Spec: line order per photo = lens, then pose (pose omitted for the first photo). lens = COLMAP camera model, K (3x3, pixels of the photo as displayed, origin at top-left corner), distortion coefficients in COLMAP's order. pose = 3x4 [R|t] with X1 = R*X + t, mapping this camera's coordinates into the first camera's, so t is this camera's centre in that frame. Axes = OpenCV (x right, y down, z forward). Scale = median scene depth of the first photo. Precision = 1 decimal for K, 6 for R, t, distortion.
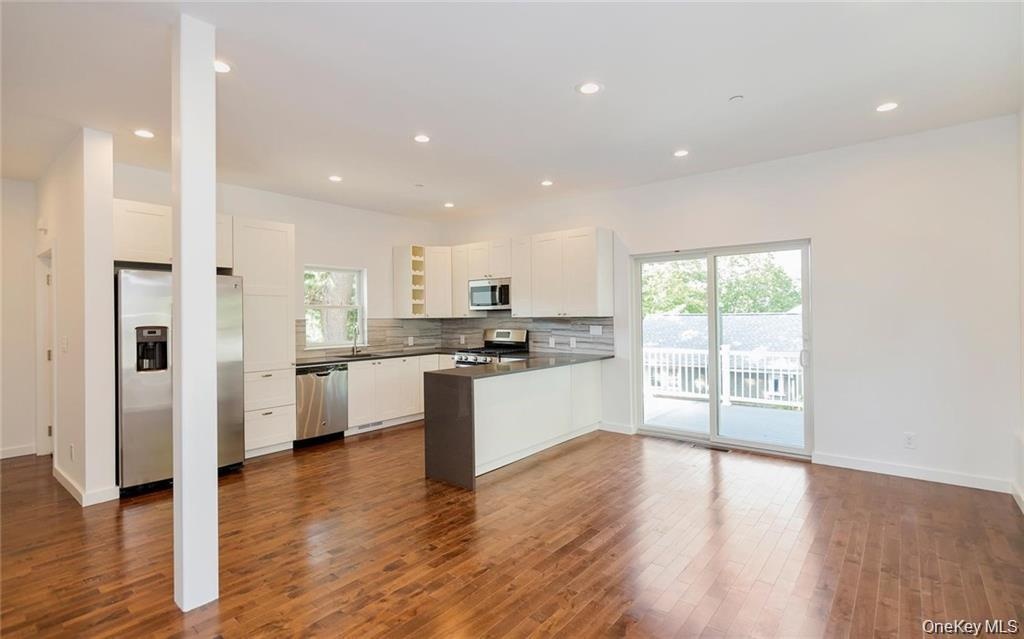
lens RADIAL K [[474.4, 0, 511.1], [0, 474.4, 314.8], [0, 0, 1]] dist [-0.000352, 0.000015]
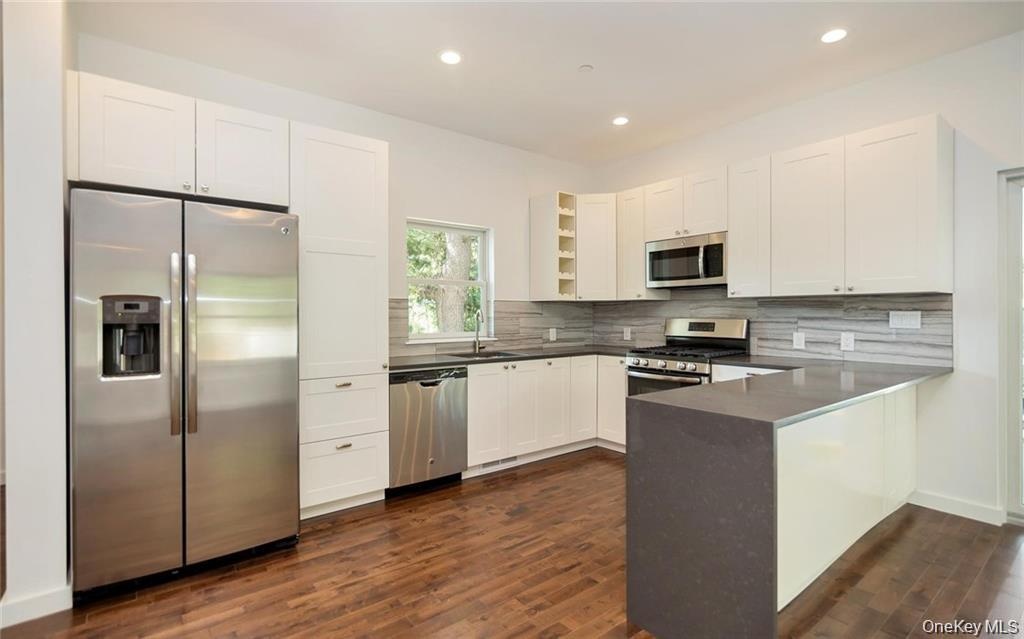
lens RADIAL K [[474.4, 0, 511.1], [0, 474.4, 314.8], [0, 0, 1]] dist [-0.000352, 0.000015]
pose [[0.973496, 0.008513, -0.228545, -0.130972], [-0.006993, 0.999948, 0.007459, 0.025408], [0.228597, -0.005663, 0.973505, 0.361540]]
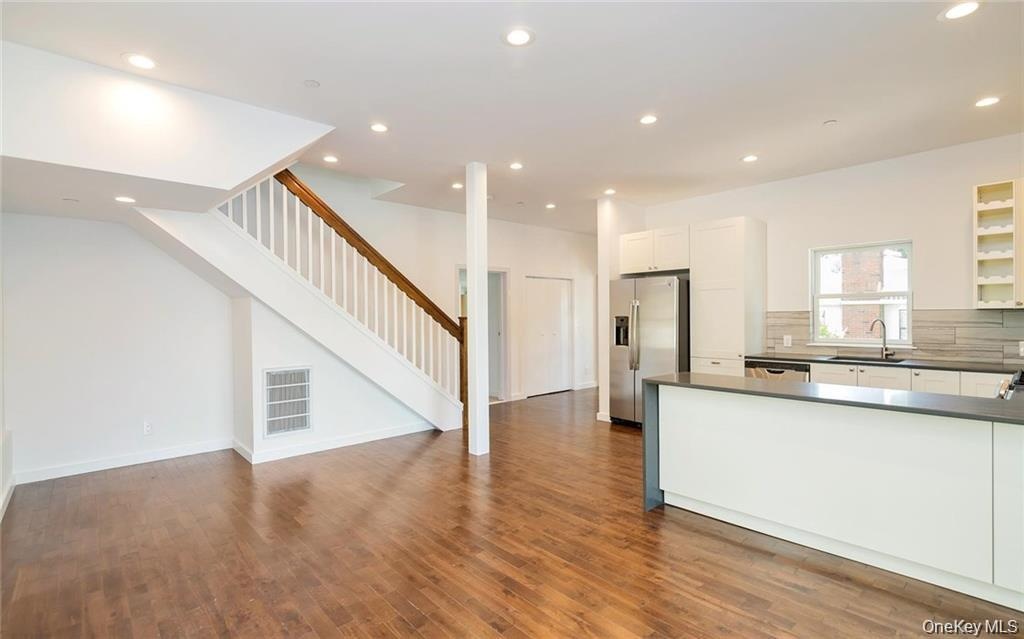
lens RADIAL K [[474.4, 0, 511.1], [0, 474.4, 314.8], [0, 0, 1]] dist [-0.000352, 0.000015]
pose [[-0.133296, 0.009926, -0.991027, 0.500180], [0.015426, 0.999849, 0.007939, 0.001197], [0.990956, -0.014229, -0.133429, 0.543619]]
